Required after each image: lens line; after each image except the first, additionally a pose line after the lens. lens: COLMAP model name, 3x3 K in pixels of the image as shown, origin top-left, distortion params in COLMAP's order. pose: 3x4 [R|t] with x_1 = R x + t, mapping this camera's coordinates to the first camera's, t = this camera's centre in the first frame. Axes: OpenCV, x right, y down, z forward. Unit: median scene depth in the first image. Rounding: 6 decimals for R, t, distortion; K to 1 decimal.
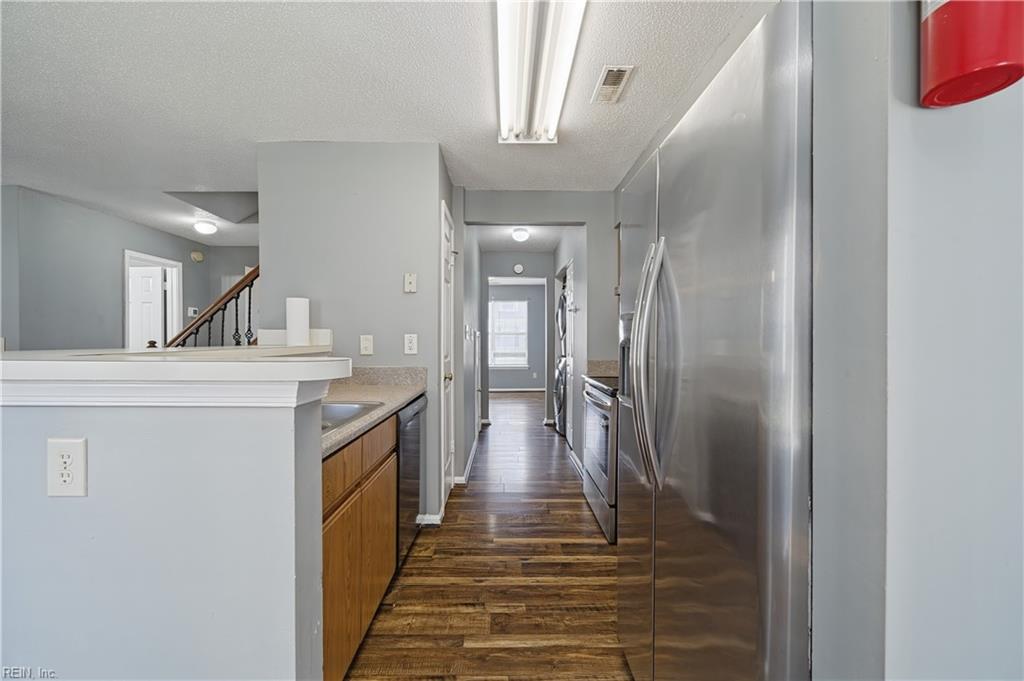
lens RADIAL K [[401.9, 0, 508.0], [0, 401.9, 338.3], [0, 0, 1]] dist [0.006027, -0.002151]
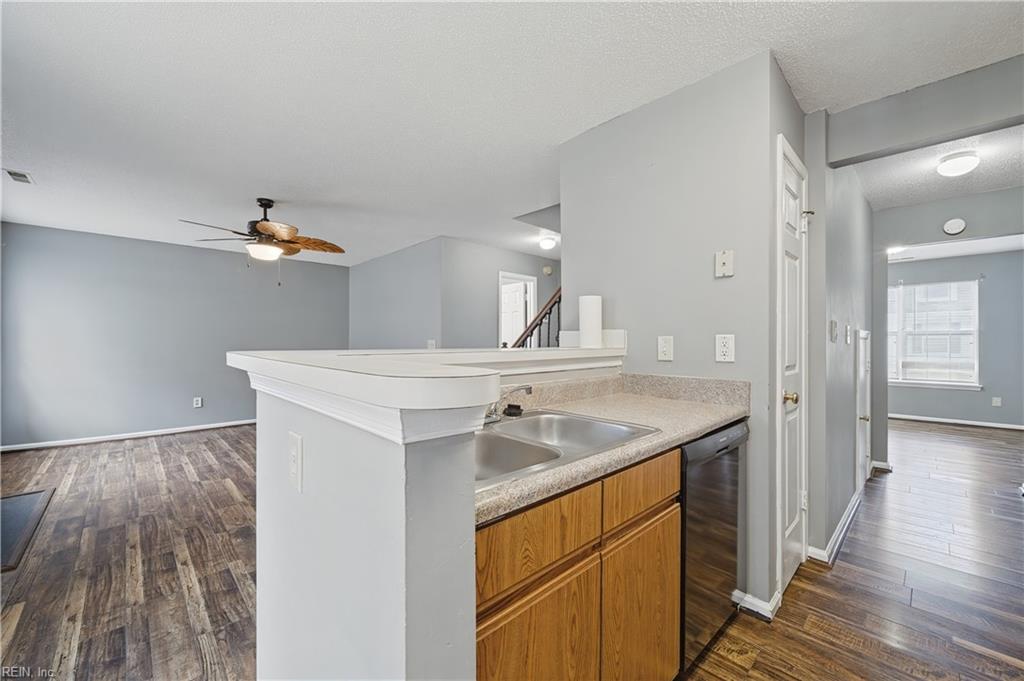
lens RADIAL K [[401.9, 0, 512.1], [0, 401.9, 339.9], [0, 0, 1]] dist [0.006027, -0.002151]
pose [[0.688066, 0.000167, -0.725648, 0.016520], [-0.000788, 1.000000, -0.000517, 0.000574], [0.725647, 0.000928, 0.688066, 0.176858]]
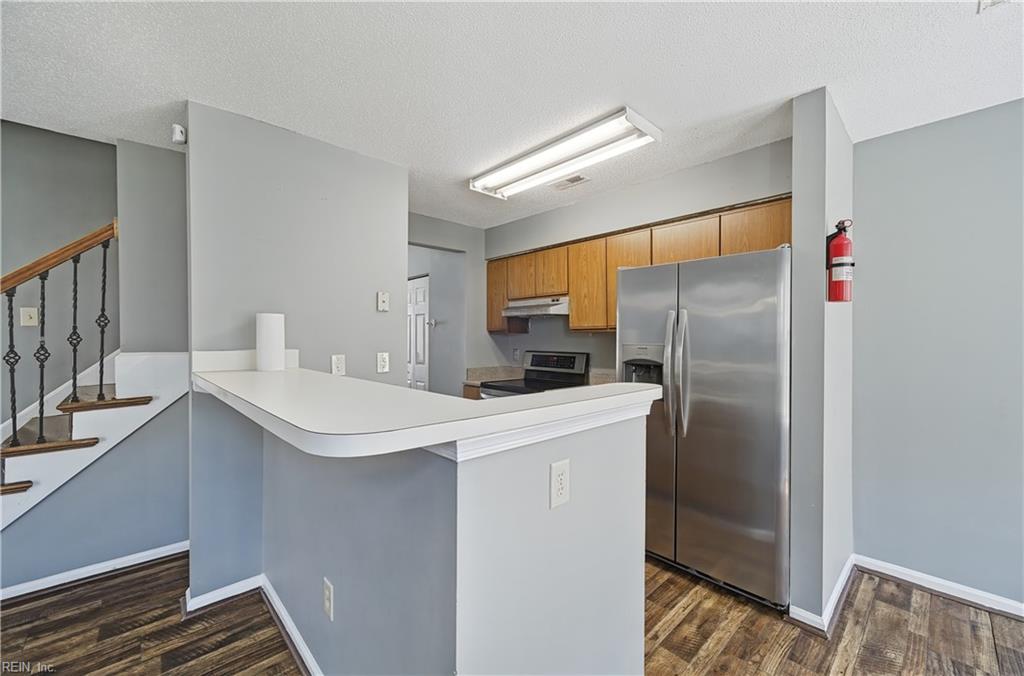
lens RADIAL K [[401.9, 0, 510.5], [0, 401.9, 336.8], [0, 0, 1]] dist [0.006027, -0.002151]
pose [[0.738083, 0.001378, 0.674709, -0.540431], [-0.001573, 0.999999, -0.000320, -0.039311], [-0.674708, -0.000825, 0.738084, 0.039152]]
